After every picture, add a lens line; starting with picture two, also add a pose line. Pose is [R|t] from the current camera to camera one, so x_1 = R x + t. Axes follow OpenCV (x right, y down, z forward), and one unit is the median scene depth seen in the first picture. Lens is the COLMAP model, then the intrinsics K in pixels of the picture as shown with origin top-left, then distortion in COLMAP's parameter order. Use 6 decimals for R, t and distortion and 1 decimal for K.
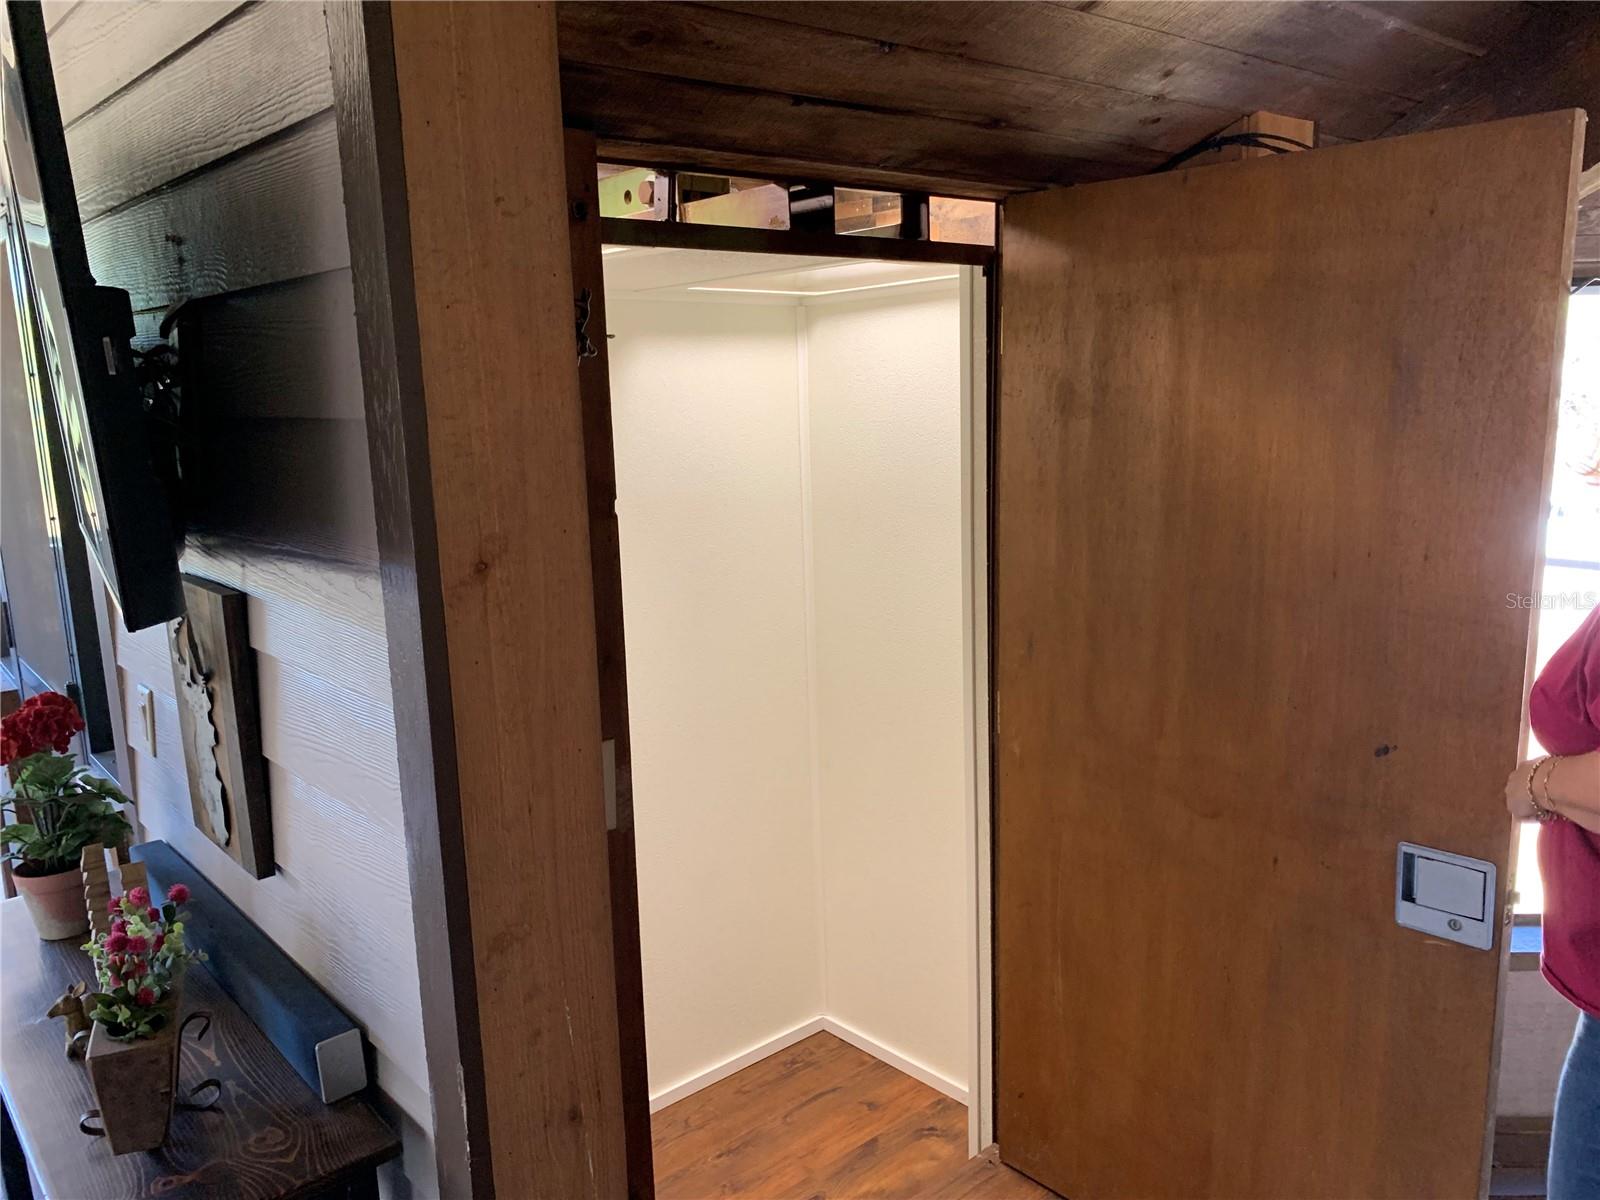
lens RADIAL K [[1224.6, 0, 799.9], [0, 1224.6, 602.1], [0, 0, 1]] dist [0.001017, 0.000607]
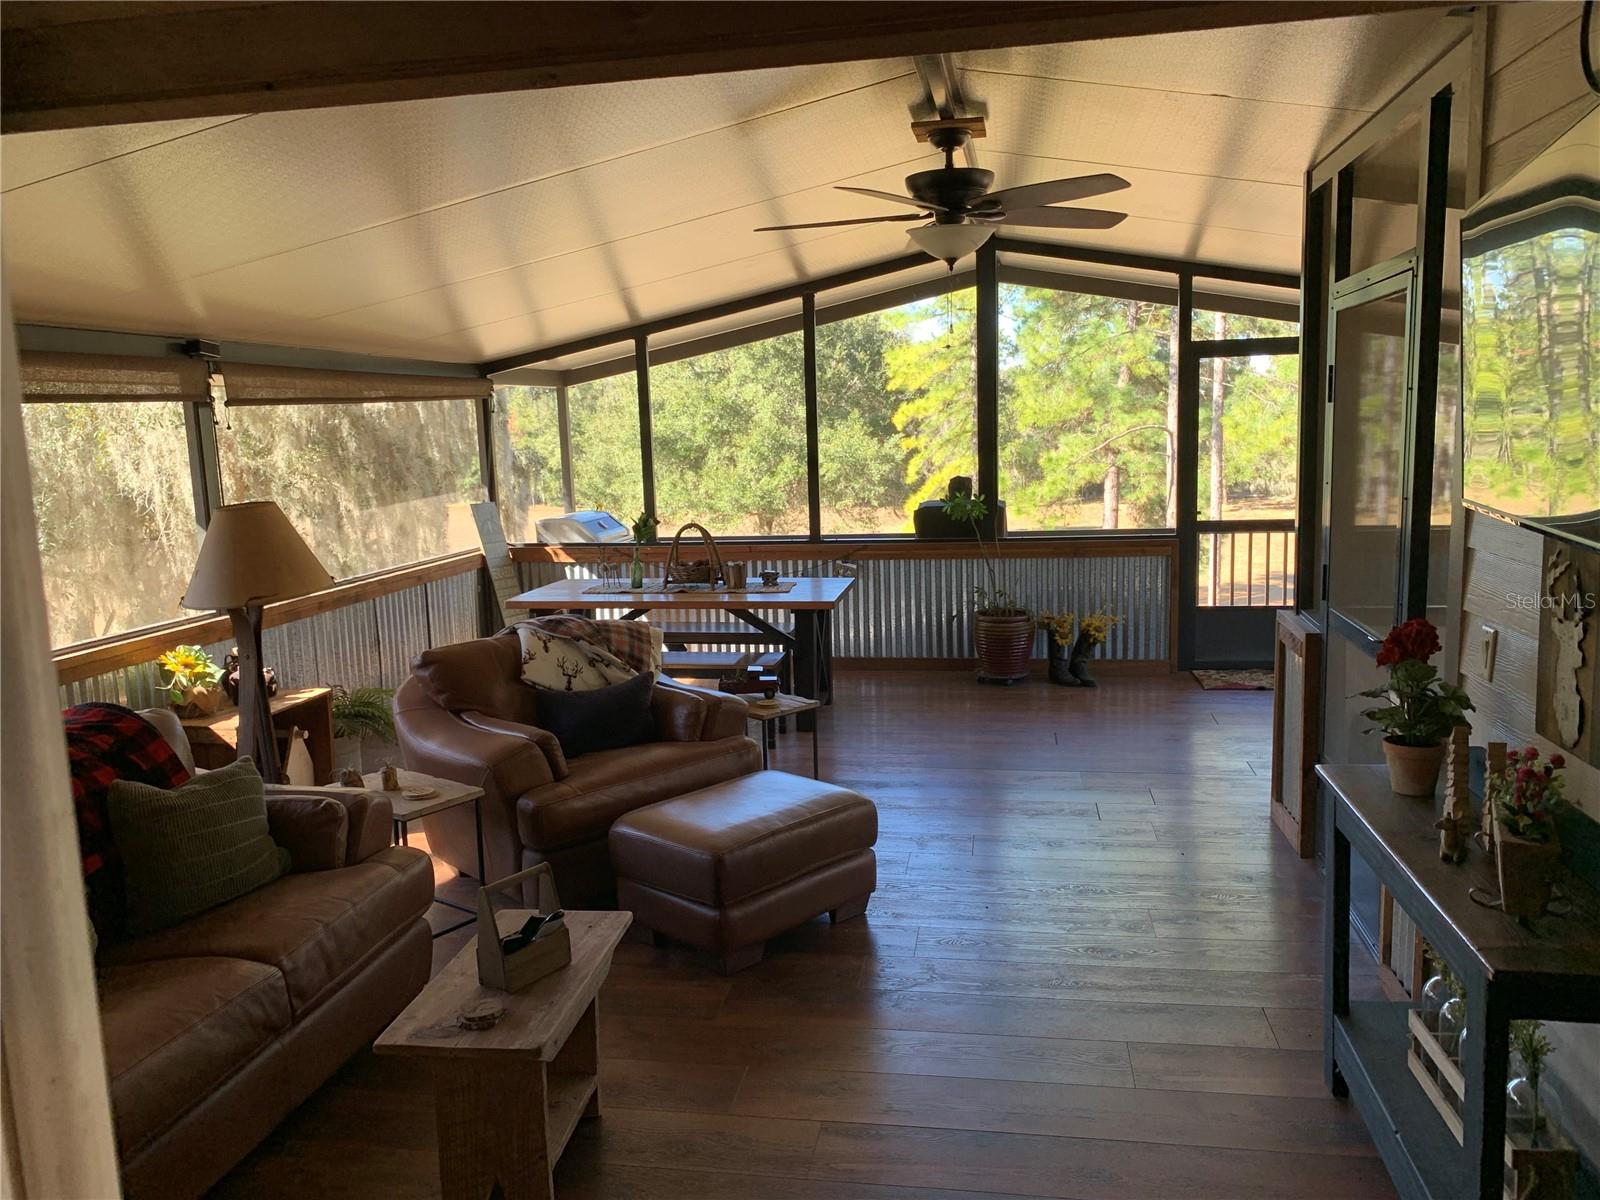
lens RADIAL K [[1224.6, 0, 800.2], [0, 1224.6, 597.7], [0, 0, 1]] dist [0.001017, 0.000607]
pose [[0.624037, 0.127523, -0.770919, 0.000430], [-0.135927, 0.989267, 0.053613, 0.086010], [0.769482, 0.071332, 0.634673, -0.470178]]
